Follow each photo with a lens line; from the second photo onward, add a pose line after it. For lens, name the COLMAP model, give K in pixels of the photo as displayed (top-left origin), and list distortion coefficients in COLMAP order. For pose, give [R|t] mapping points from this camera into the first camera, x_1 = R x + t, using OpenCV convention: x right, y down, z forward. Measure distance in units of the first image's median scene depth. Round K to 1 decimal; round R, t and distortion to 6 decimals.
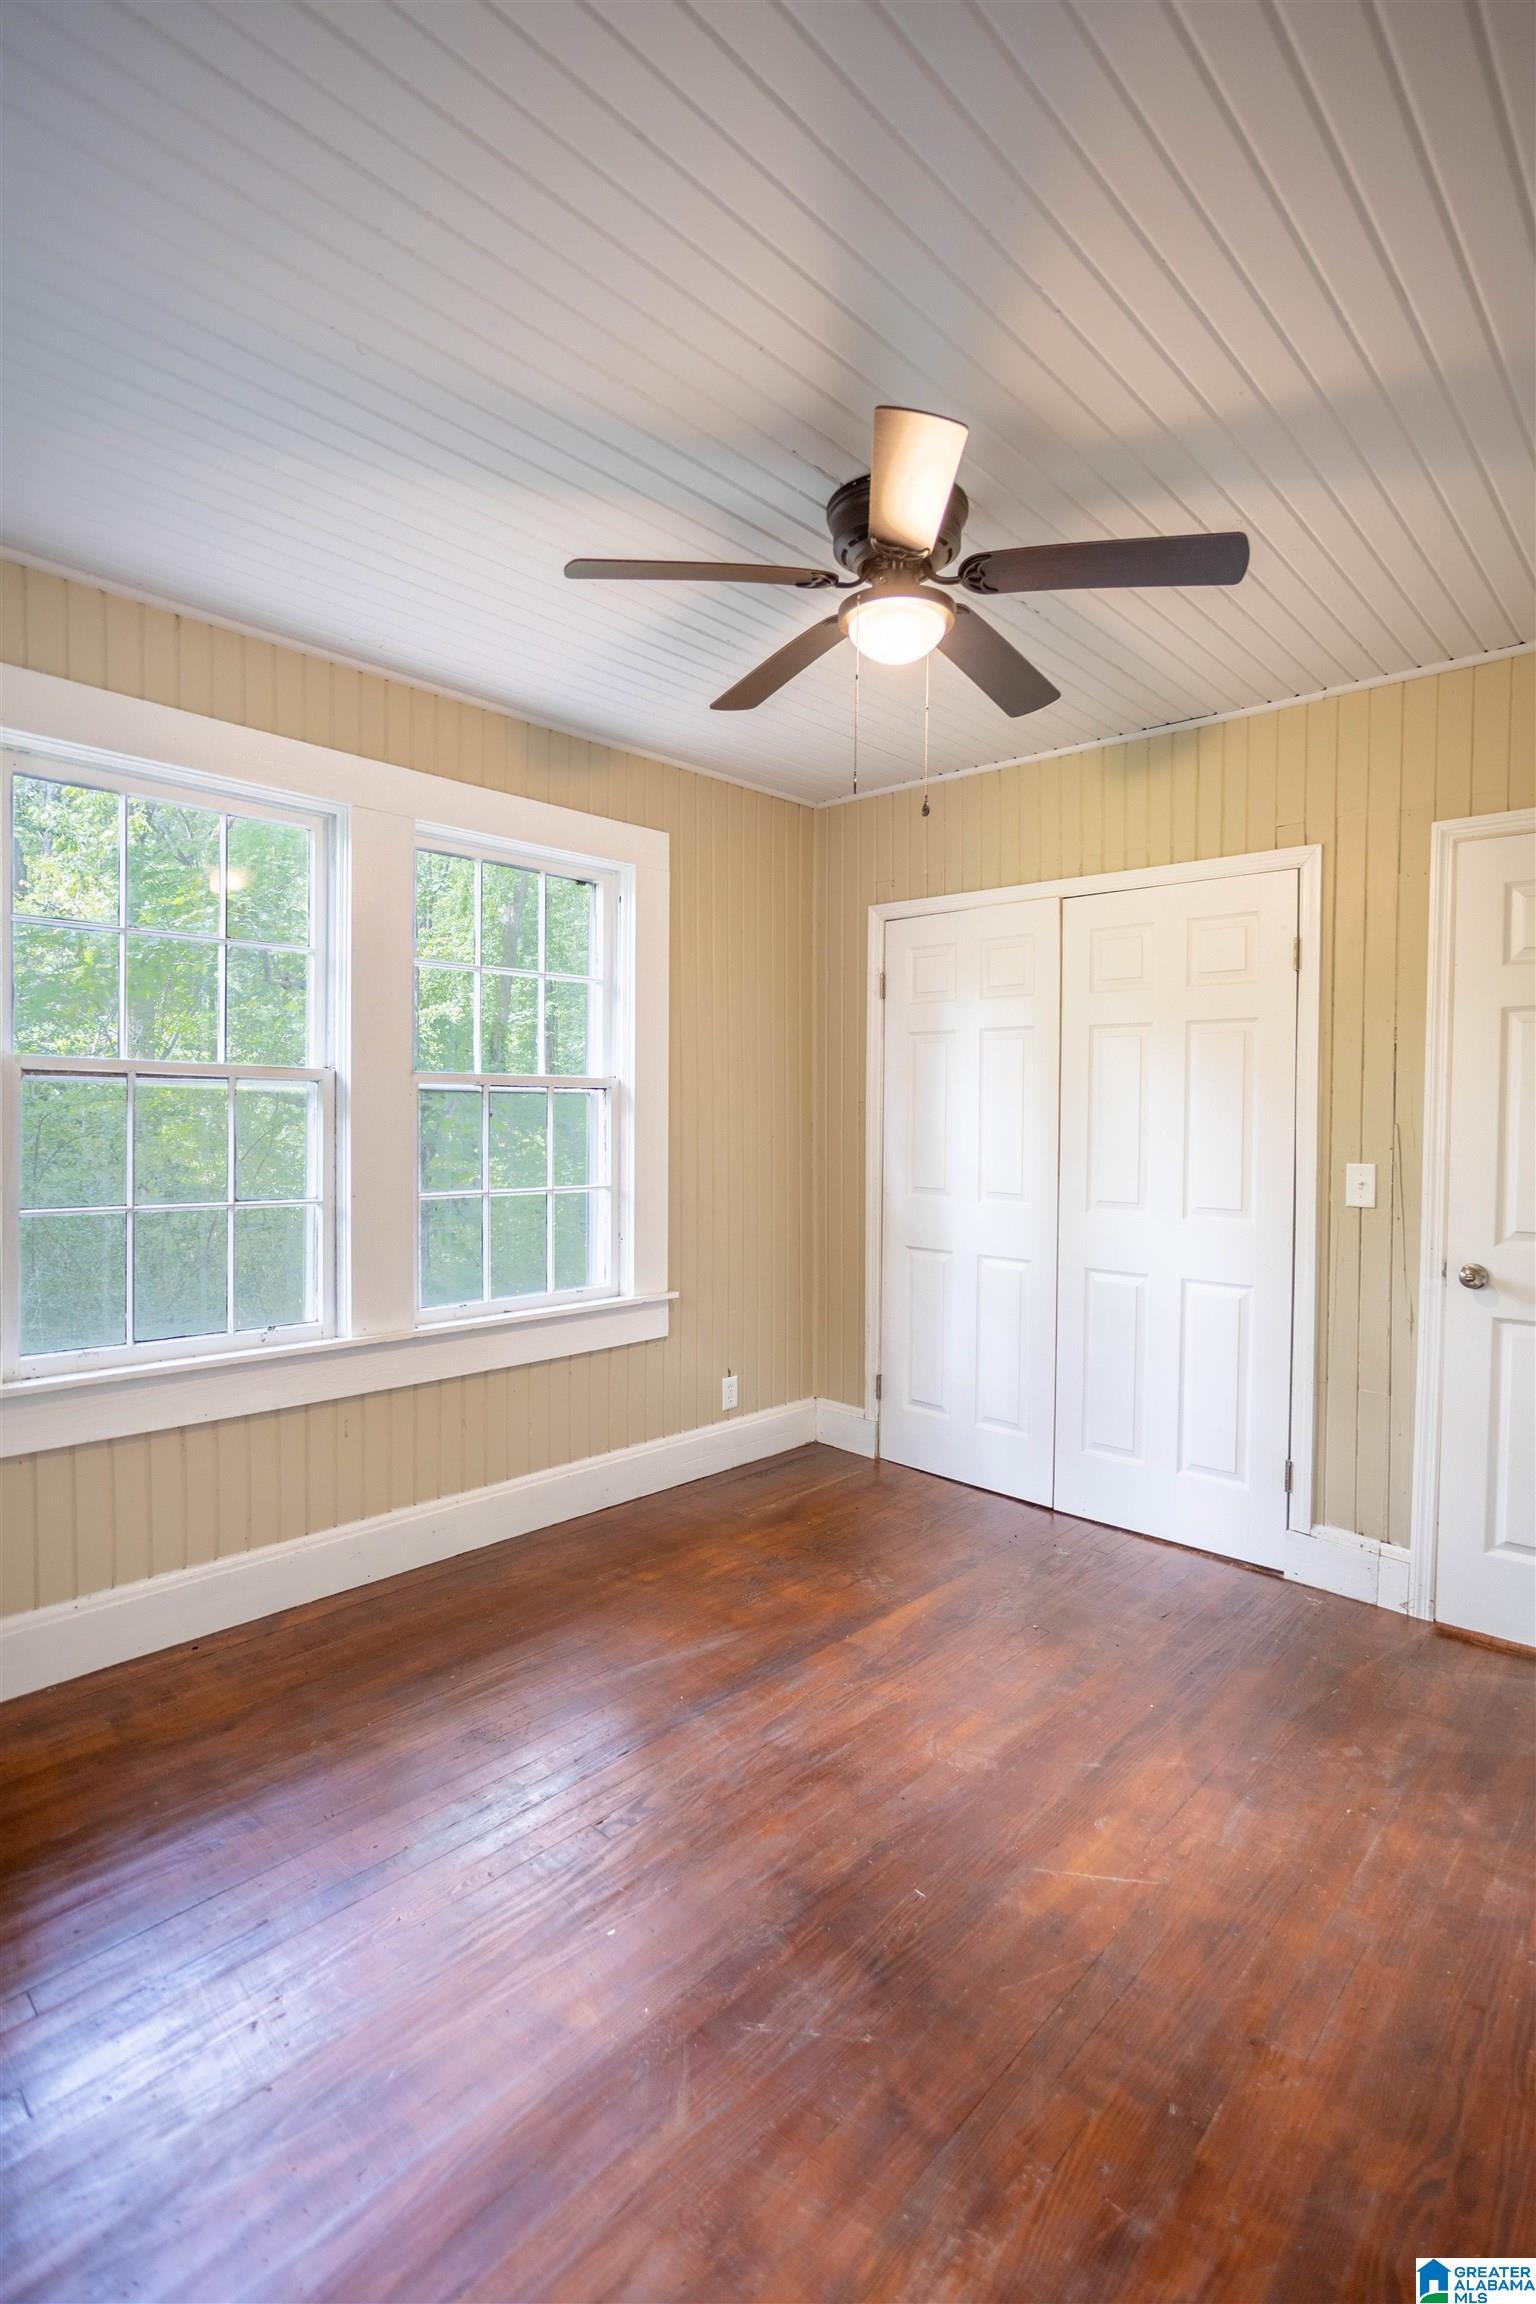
lens RADIAL K [[1109.4, 0, 810.1], [0, 1109.4, 1126.8], [0, 0, 1]] dist [-0.055259, 0.039463]
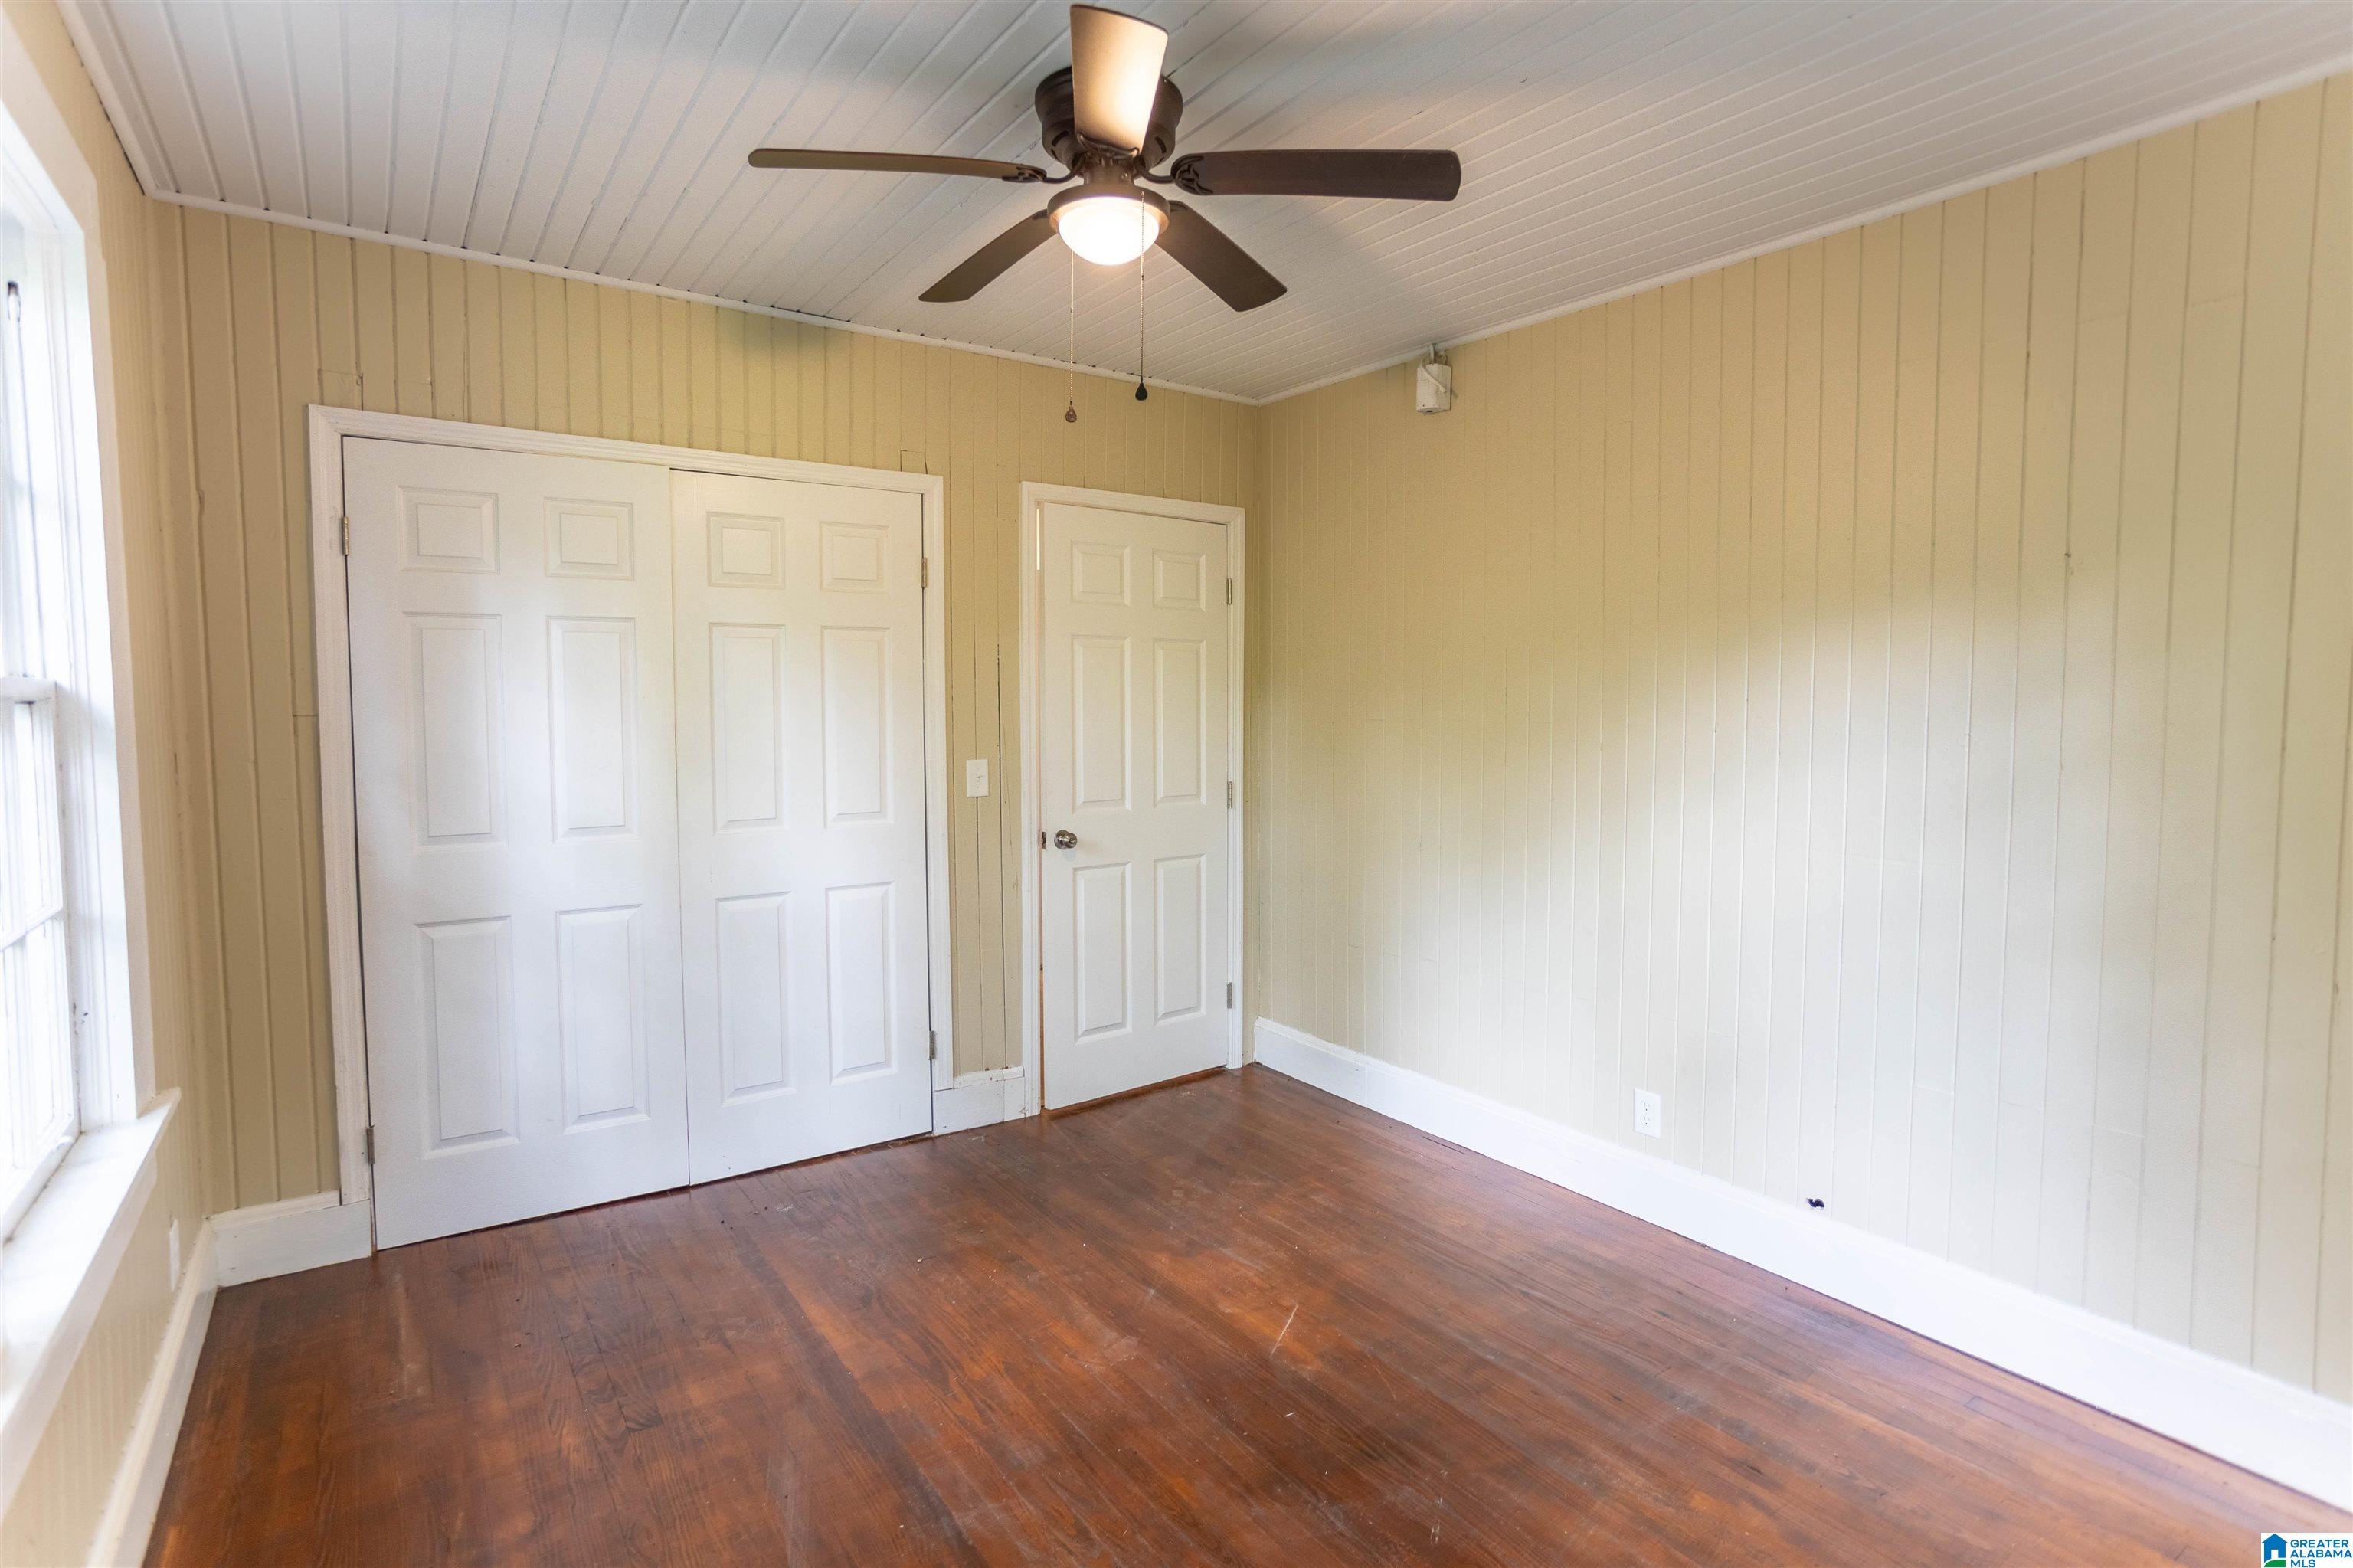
lens RADIAL K [[1133.0, 0, 1177.0], [0, 1133.0, 753.9], [0, 0, 1]] dist [-0.055259, 0.039463]
pose [[0.232806, -0.056044, 0.970907, -0.622514], [0.022071, 0.998385, 0.052338, -0.030957], [-0.972273, 0.009244, 0.233667, 0.508800]]
